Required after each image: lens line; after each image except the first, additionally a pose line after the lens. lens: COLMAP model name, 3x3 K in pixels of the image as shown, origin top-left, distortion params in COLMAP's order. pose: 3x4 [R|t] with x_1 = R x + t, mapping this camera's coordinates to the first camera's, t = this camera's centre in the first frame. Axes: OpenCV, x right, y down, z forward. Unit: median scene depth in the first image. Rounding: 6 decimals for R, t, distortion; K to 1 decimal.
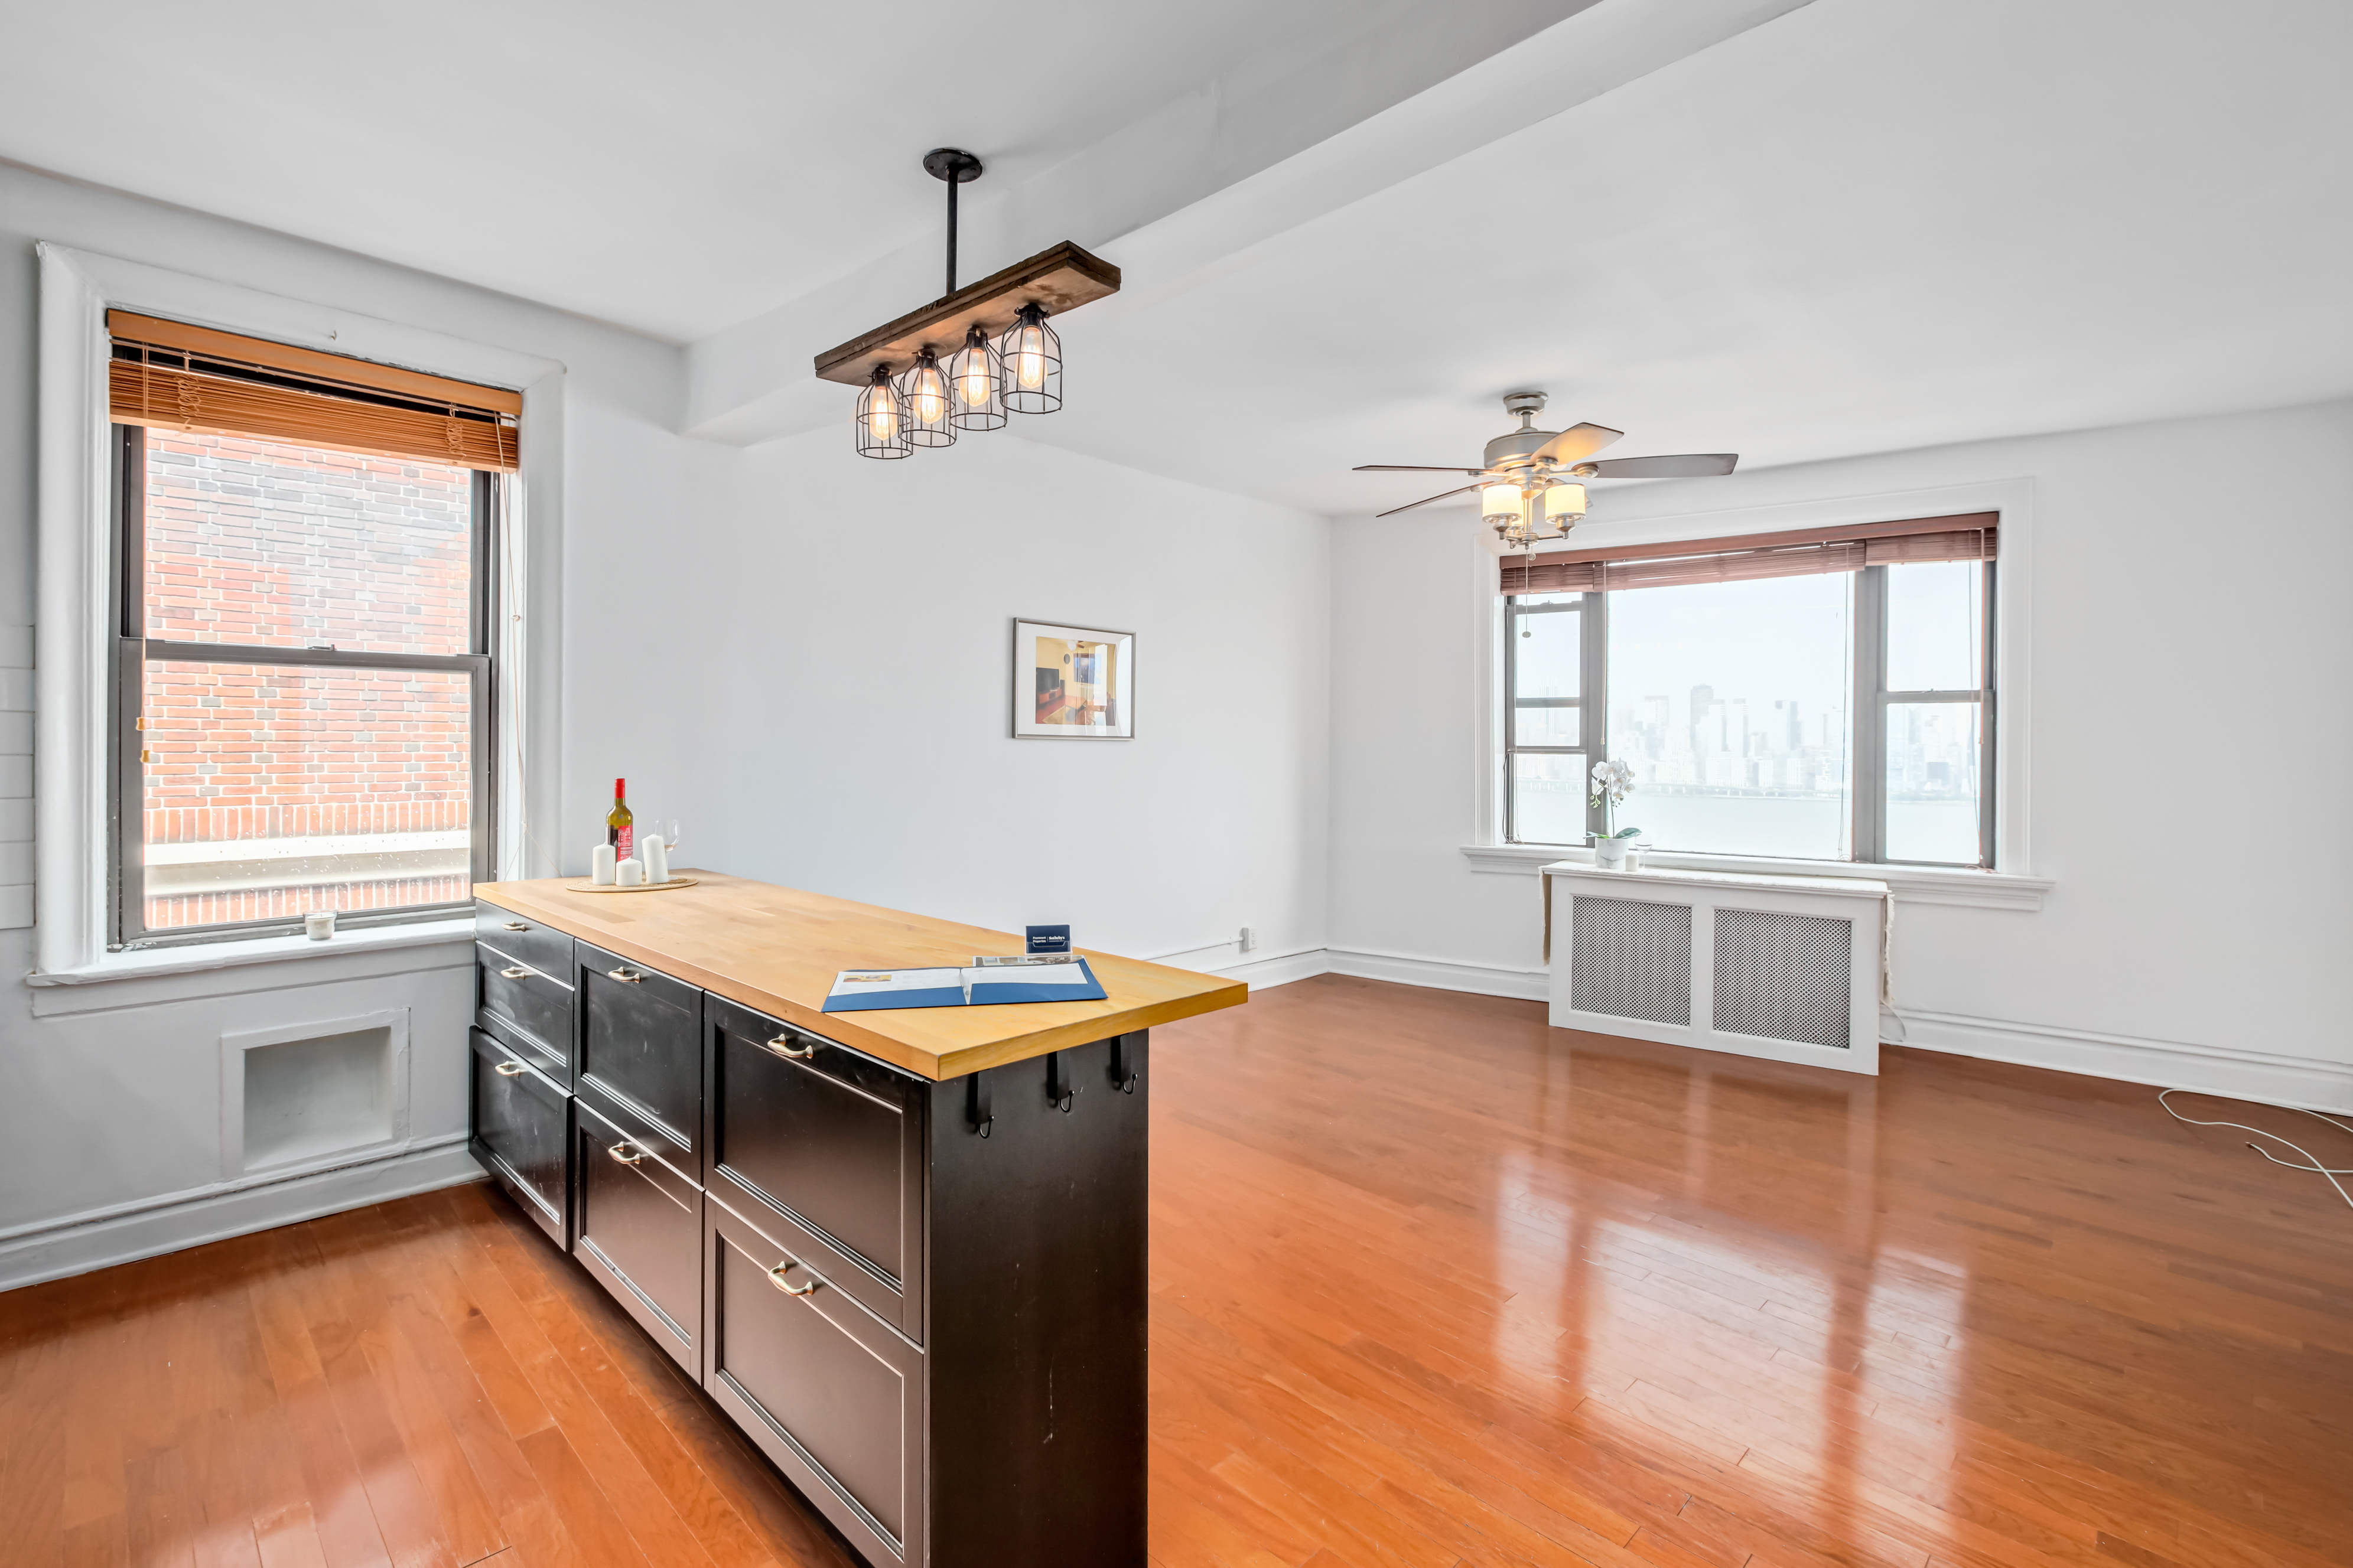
lens RADIAL K [[1061.1, 0, 1170.5], [0, 1061.1, 748.8], [0, 0, 1]] dist [0.005621, -0.001889]
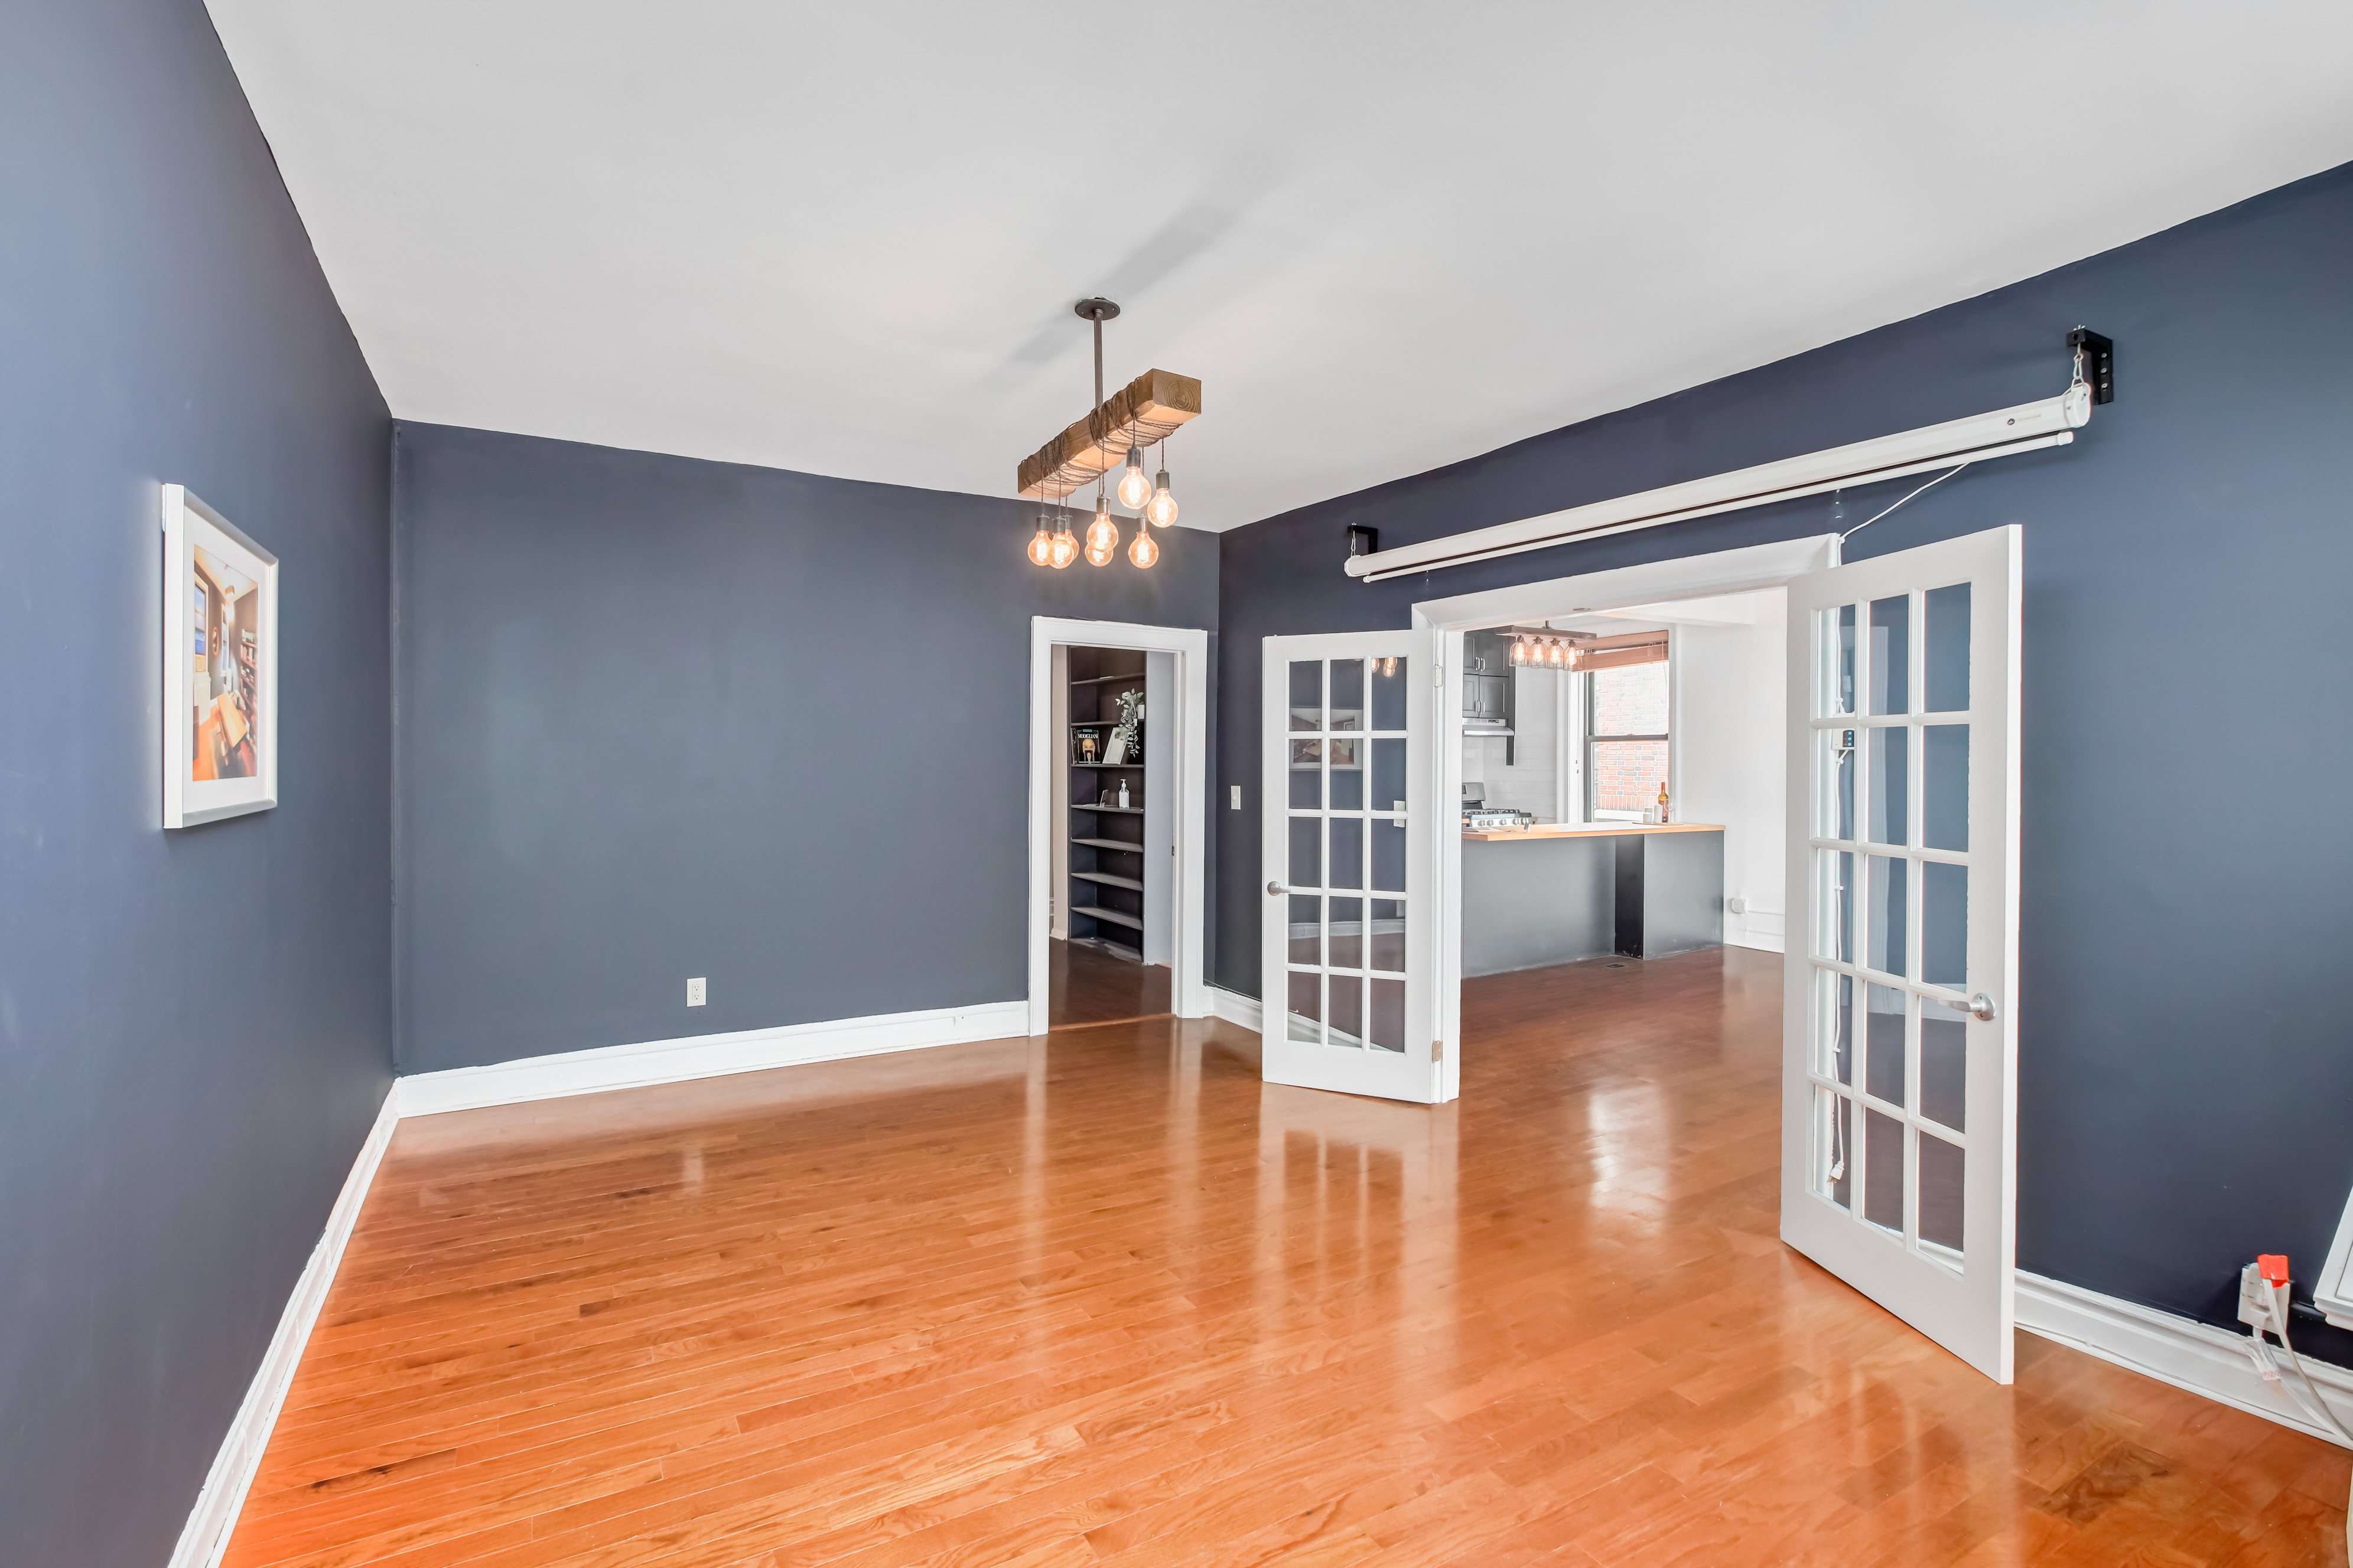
lens RADIAL K [[1061.1, 0, 1159.7], [0, 1061.1, 764.1], [0, 0, 1]] dist [0.005621, -0.001889]
pose [[-0.265947, -0.004271, -0.963978, 1.513172], [-0.011808, 0.999930, -0.001173, 0.002033], [0.963915, 0.011070, -0.265979, 0.352726]]
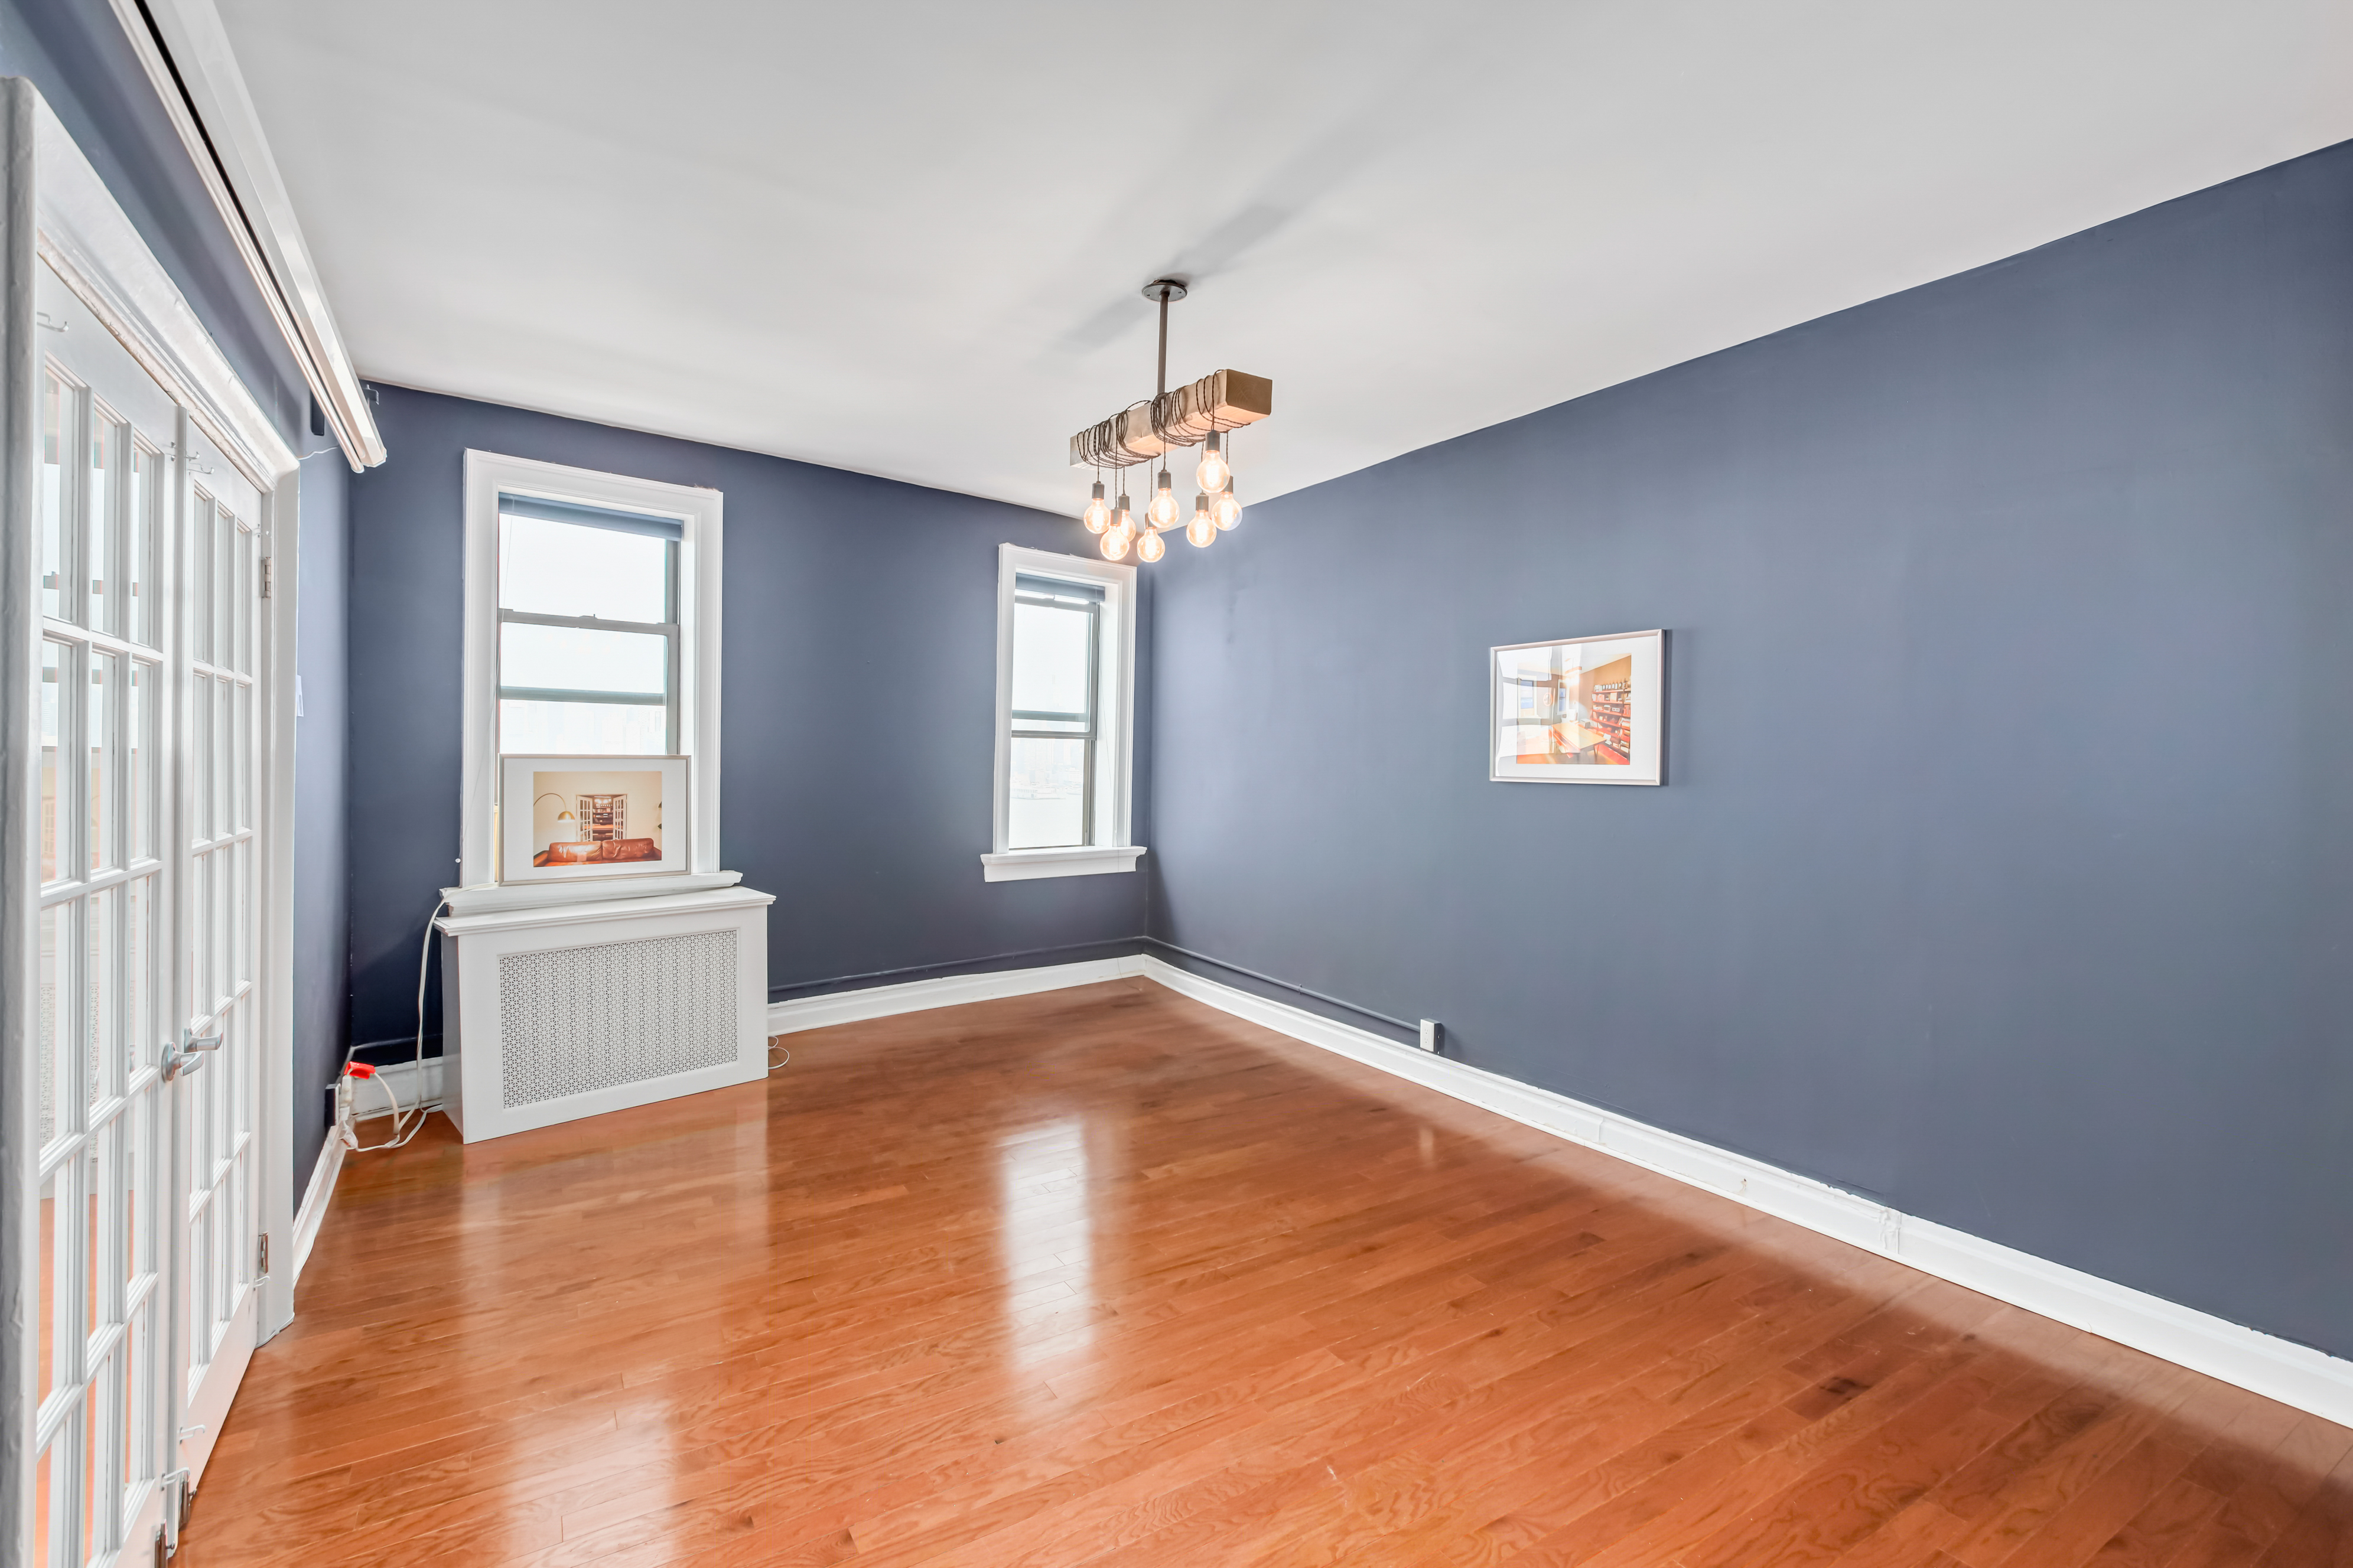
lens RADIAL K [[1061.1, 0, 1160.2], [0, 1061.1, 774.1], [0, 0, 1]] dist [0.005621, -0.001889]
pose [[0.249271, -0.015714, 0.968306, 0.340396], [-0.006302, 0.999821, 0.017847, 0.004744], [-0.968413, -0.010551, 0.249127, 0.002052]]
